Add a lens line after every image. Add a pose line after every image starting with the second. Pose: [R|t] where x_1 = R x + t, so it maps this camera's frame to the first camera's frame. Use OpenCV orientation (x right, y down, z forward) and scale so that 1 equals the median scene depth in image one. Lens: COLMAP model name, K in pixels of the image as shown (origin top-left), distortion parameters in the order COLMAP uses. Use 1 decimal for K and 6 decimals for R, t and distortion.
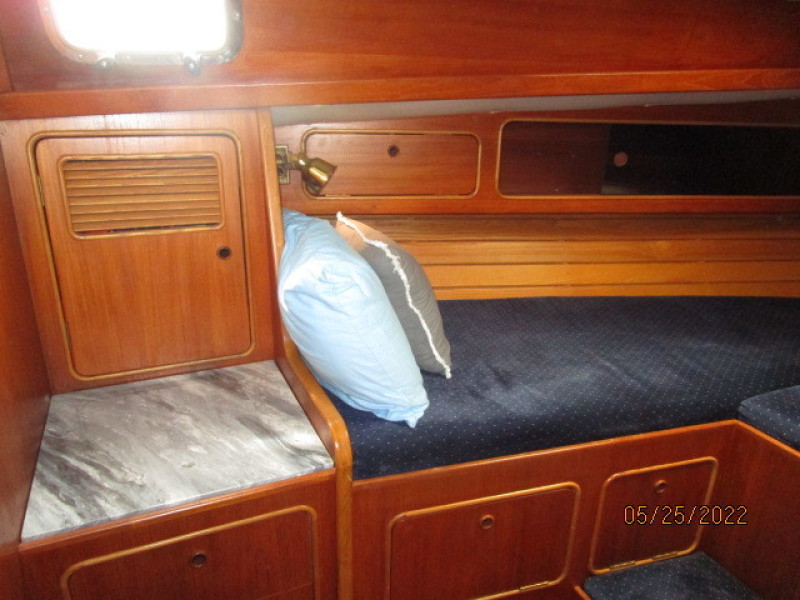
lens RADIAL K [[577.3, 0, 410.5], [0, 577.3, 303.4], [0, 0, 1]] dist [-0.011266, 0.000776]
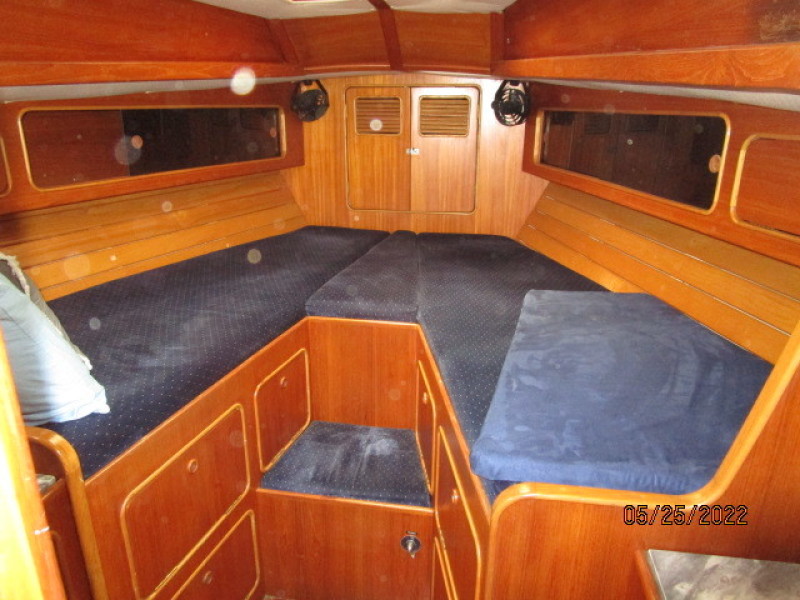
lens RADIAL K [[577.3, 0, 410.5], [0, 577.3, 303.4], [0, 0, 1]] dist [-0.011266, 0.000776]
pose [[0.545146, -0.294460, 0.784926, -0.387723], [0.286549, 0.945341, 0.155625, 0.027268], [-0.787848, 0.140082, 0.599727, -0.038587]]
